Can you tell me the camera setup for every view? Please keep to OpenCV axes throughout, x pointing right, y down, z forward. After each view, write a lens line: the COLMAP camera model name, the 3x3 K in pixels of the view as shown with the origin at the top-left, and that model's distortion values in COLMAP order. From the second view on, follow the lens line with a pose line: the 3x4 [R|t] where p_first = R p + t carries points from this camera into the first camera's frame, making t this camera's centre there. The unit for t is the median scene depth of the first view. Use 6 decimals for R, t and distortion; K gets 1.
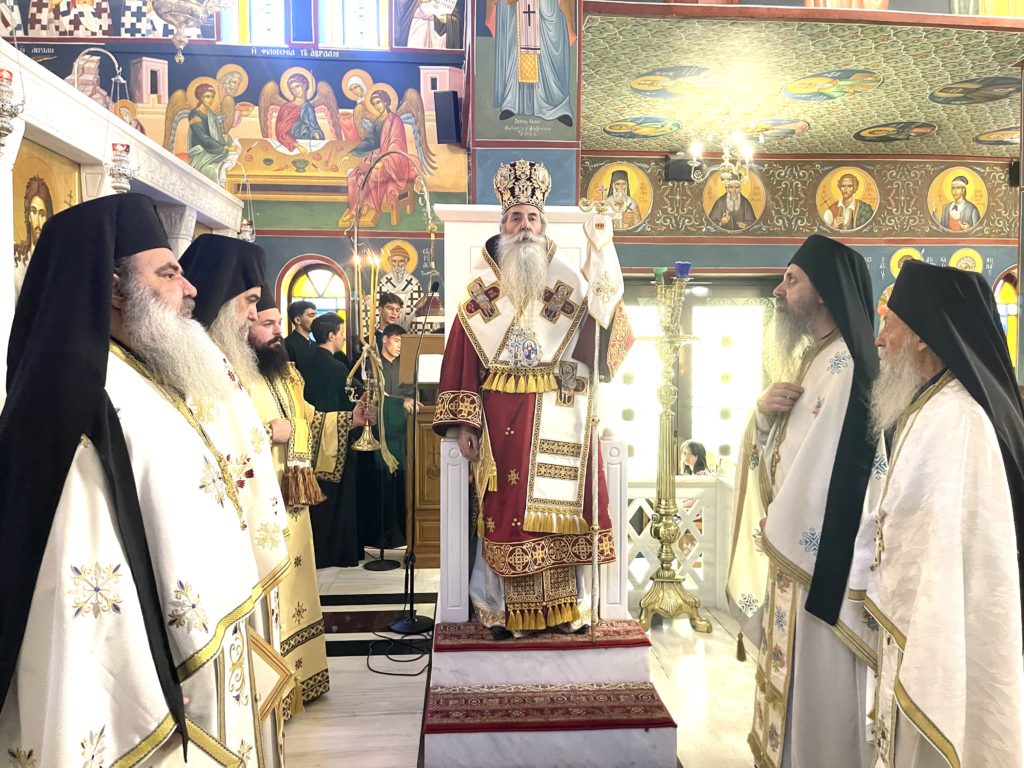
lens RADIAL K [[744.7, 0, 512.0], [0, 744.7, 384.0], [0, 0, 1]] dist [0.064747, -0.100857]
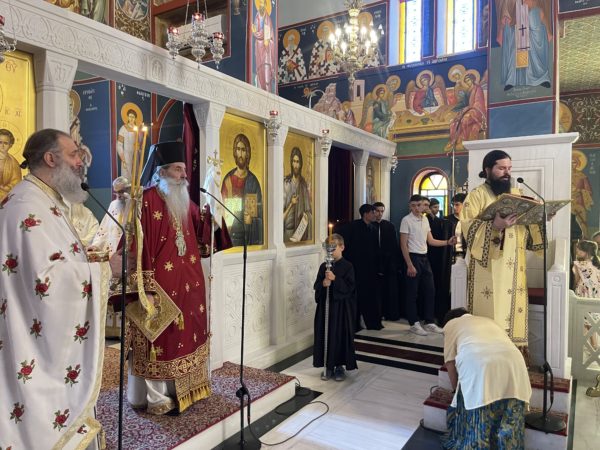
lens RADIAL K [[436.4, 0, 300.0], [0, 436.4, 225.0], [0, 0, 1]] dist [0.064747, -0.100857]
pose [[0.804513, 0.015935, -0.593722, 0.129776], [-0.033126, 0.999288, -0.018067, 0.002847], [0.593011, 0.034202, 0.804468, -0.076287]]
